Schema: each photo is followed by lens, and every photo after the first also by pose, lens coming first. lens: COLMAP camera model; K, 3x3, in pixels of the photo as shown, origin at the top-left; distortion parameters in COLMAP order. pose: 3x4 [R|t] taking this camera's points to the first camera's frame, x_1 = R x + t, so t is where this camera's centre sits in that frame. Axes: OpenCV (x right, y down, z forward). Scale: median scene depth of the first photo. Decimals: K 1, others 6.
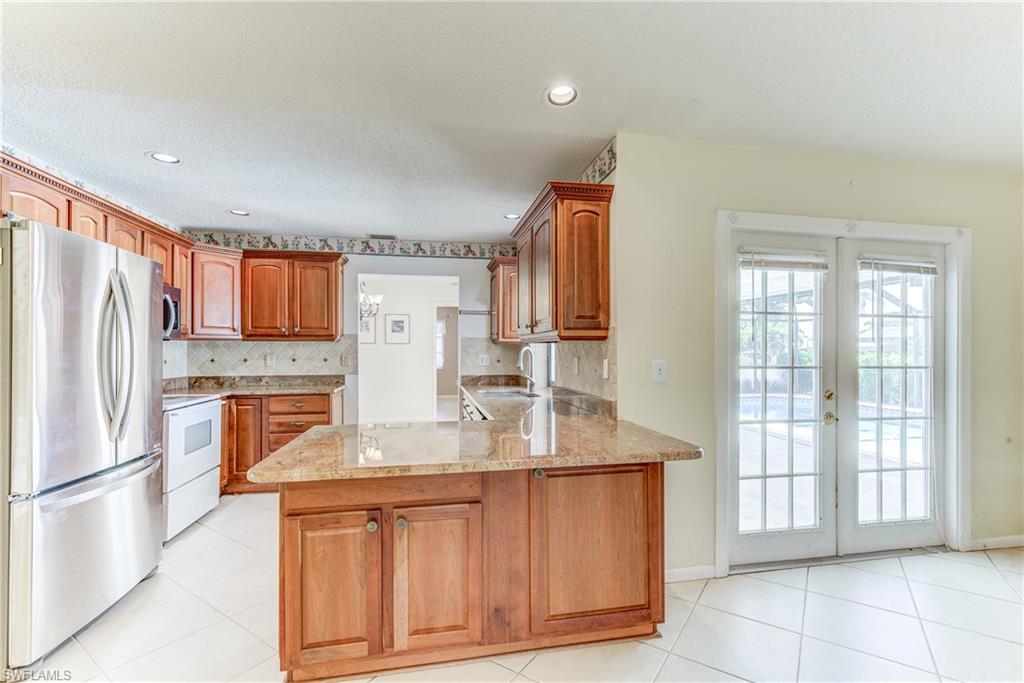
lens RADIAL K [[463.2, 0, 519.9], [0, 463.2, 345.6], [0, 0, 1]] dist [-0.003766, -0.000466]
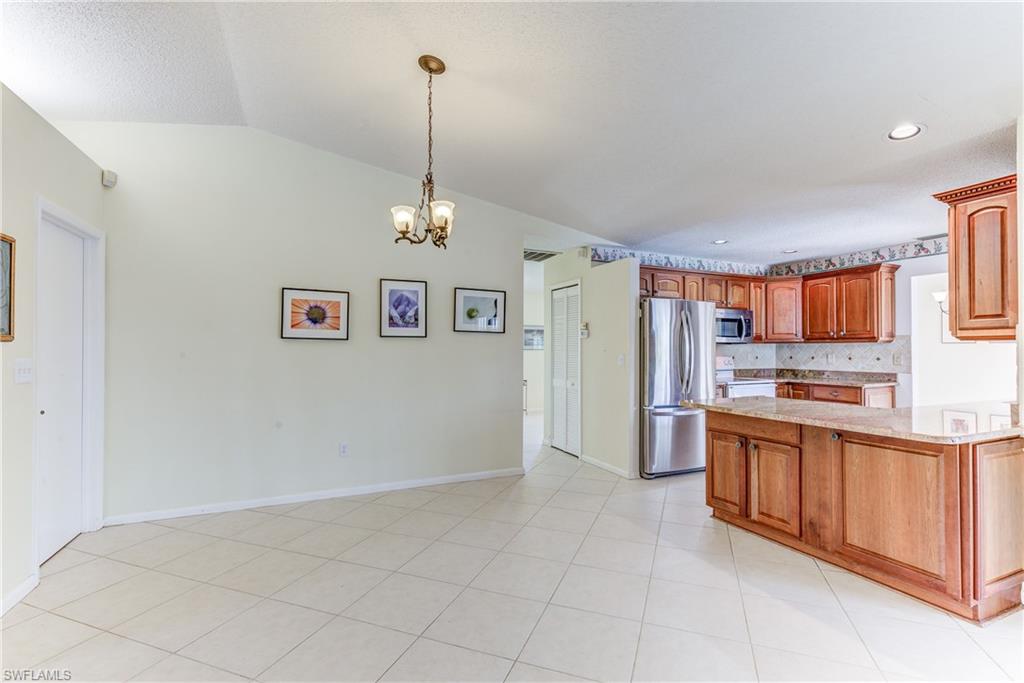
lens RADIAL K [[463.2, 0, 509.2], [0, 463.2, 344.1], [0, 0, 1]] dist [-0.003766, -0.000466]
pose [[0.213586, -0.010285, -0.976870, 0.575287], [0.005707, 0.999941, -0.009280, 0.000013], [0.976908, -0.003593, 0.213632, -0.129715]]
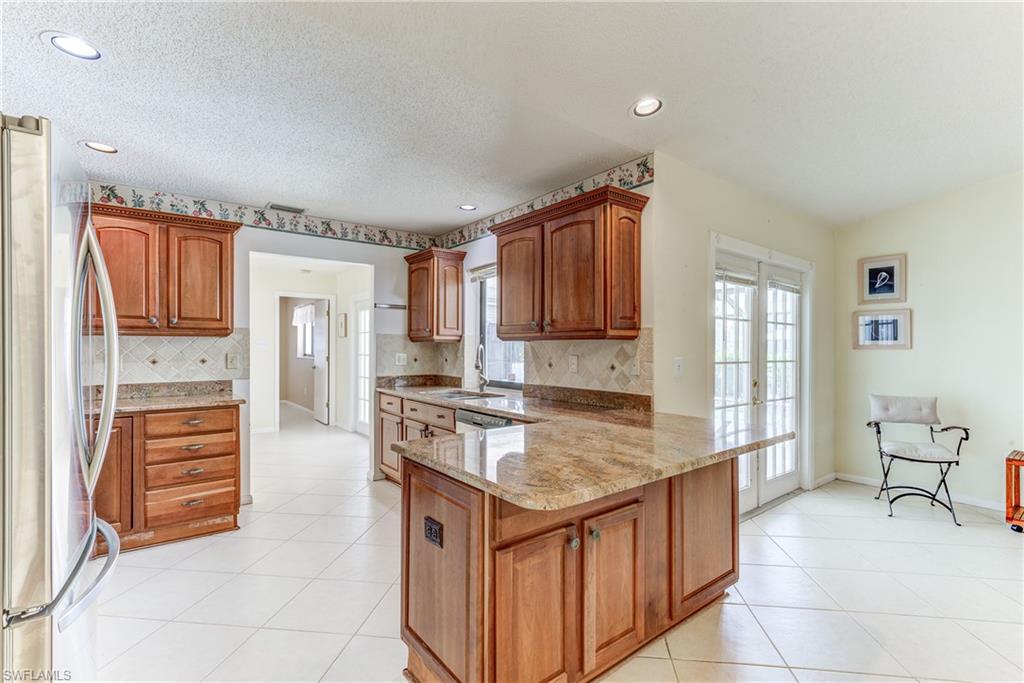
lens RADIAL K [[463.2, 0, 519.0], [0, 463.2, 347.0], [0, 0, 1]] dist [-0.003766, -0.000466]
pose [[0.889438, 0.001843, 0.457052, -0.367799], [-0.005346, 0.999965, 0.006371, -0.000075], [-0.457024, -0.008110, 0.889417, 0.109387]]
